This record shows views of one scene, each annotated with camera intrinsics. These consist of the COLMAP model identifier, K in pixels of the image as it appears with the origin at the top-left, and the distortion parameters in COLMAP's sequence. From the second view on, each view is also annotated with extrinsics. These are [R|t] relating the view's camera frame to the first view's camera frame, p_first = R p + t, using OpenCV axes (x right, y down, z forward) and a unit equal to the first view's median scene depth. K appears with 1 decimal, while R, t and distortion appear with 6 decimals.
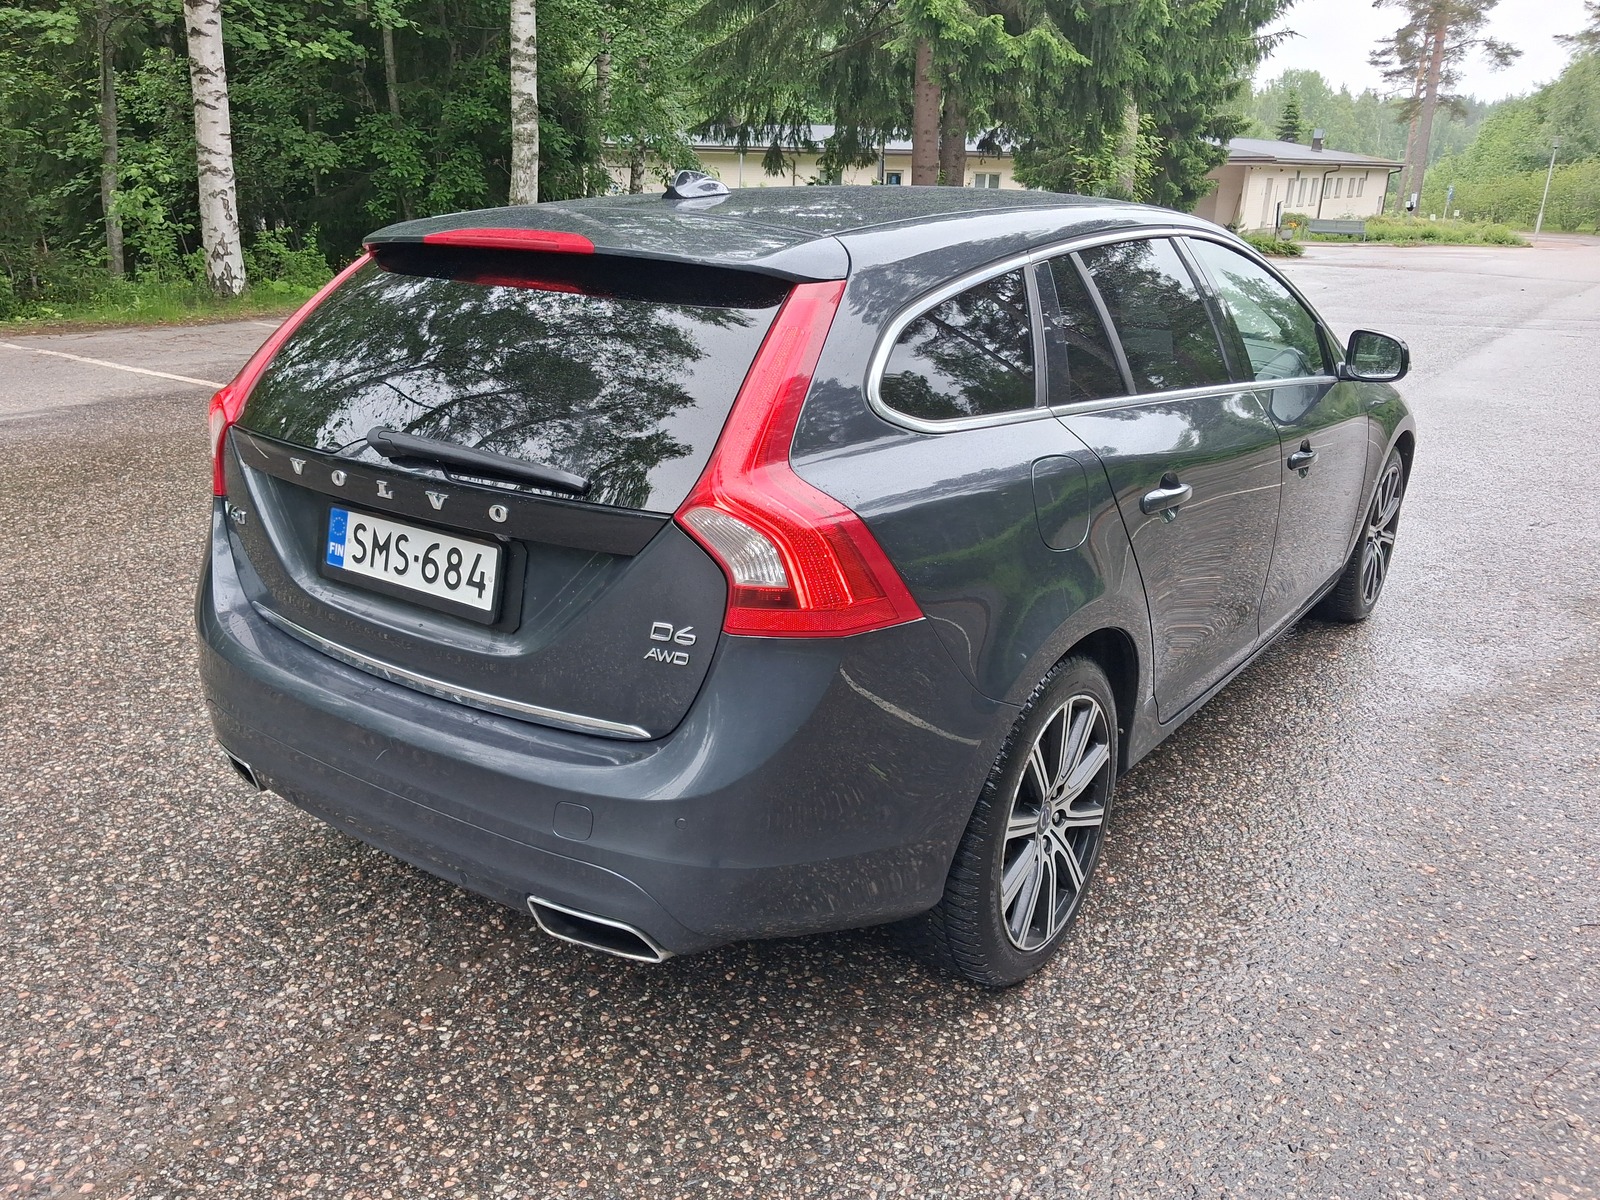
lens RADIAL K [[1283.6, 0, 797.4], [0, 1283.6, 606.6], [0, 0, 1]] dist [-0.004658, -0.007082]
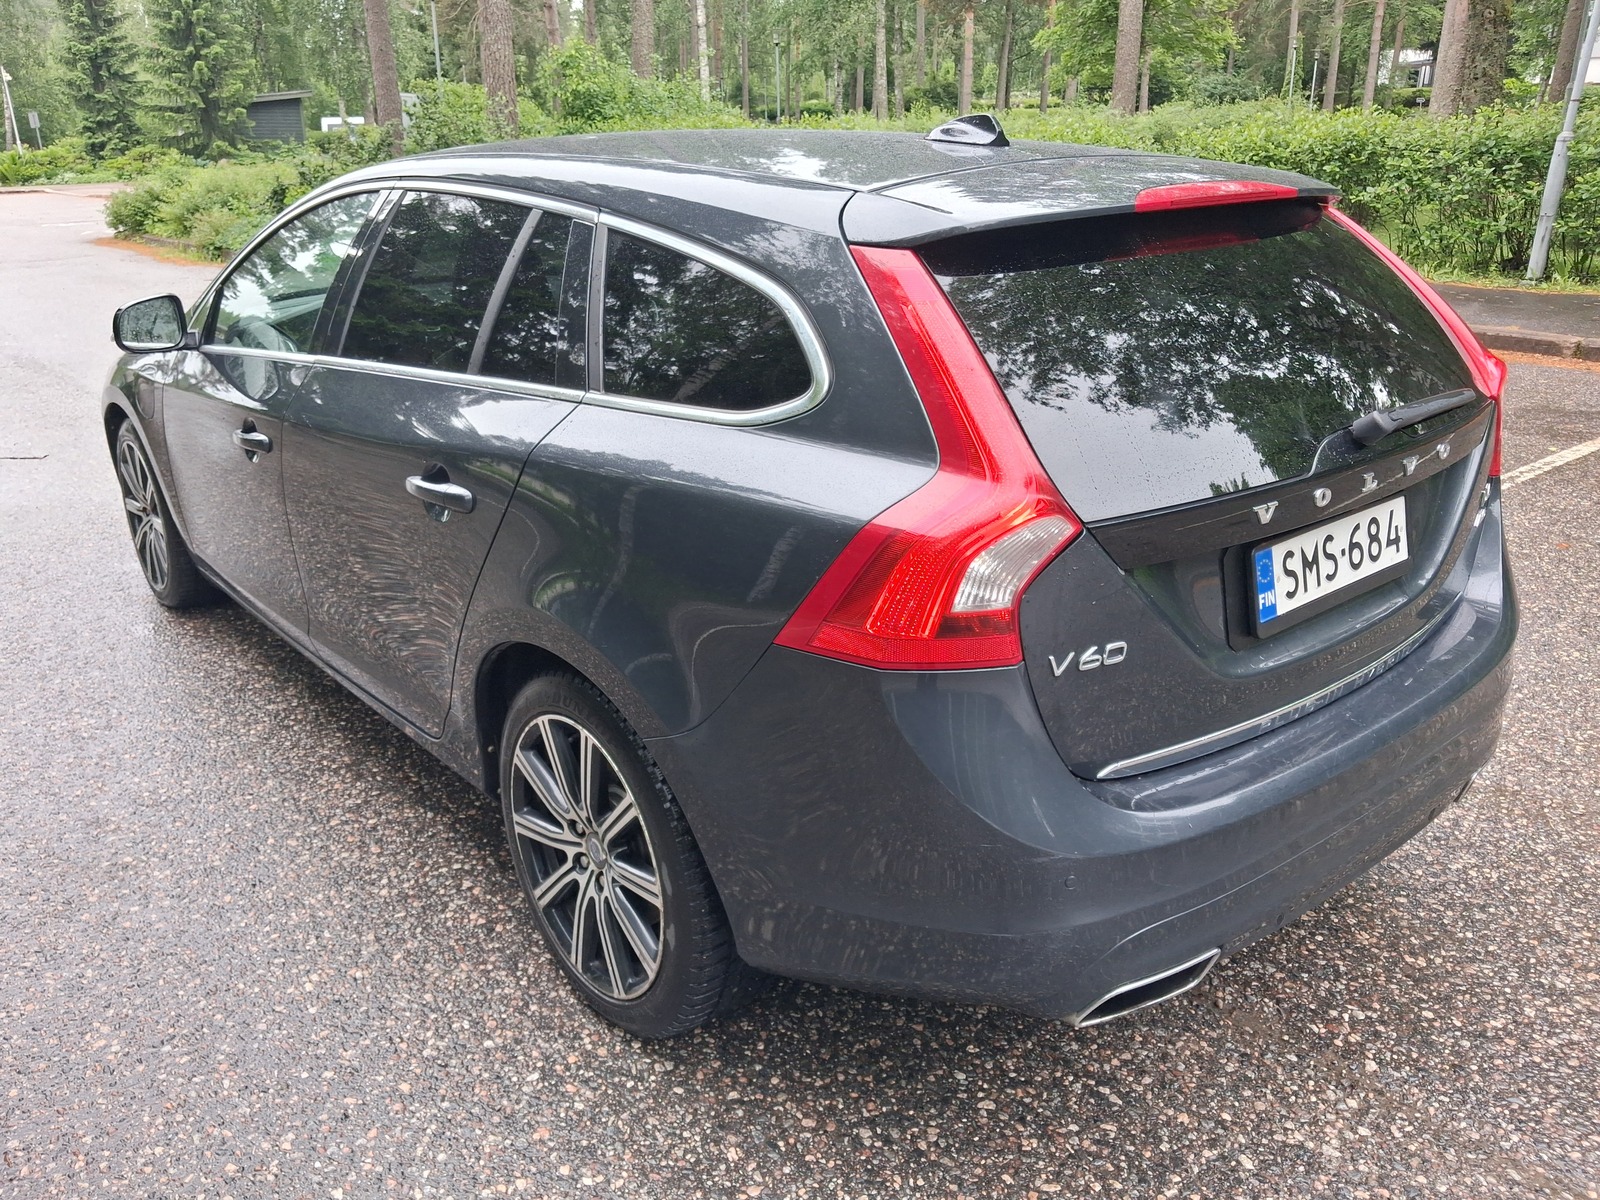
lens RADIAL K [[1283.6, 0, 798.7], [0, 1283.6, 590.8], [0, 0, 1]] dist [-0.004658, -0.007082]
pose [[0.253157, -0.366610, 0.895270, -1.242565], [0.305911, 0.908267, 0.285429, -0.396043], [-0.917785, 0.201615, 0.342085, 1.092345]]
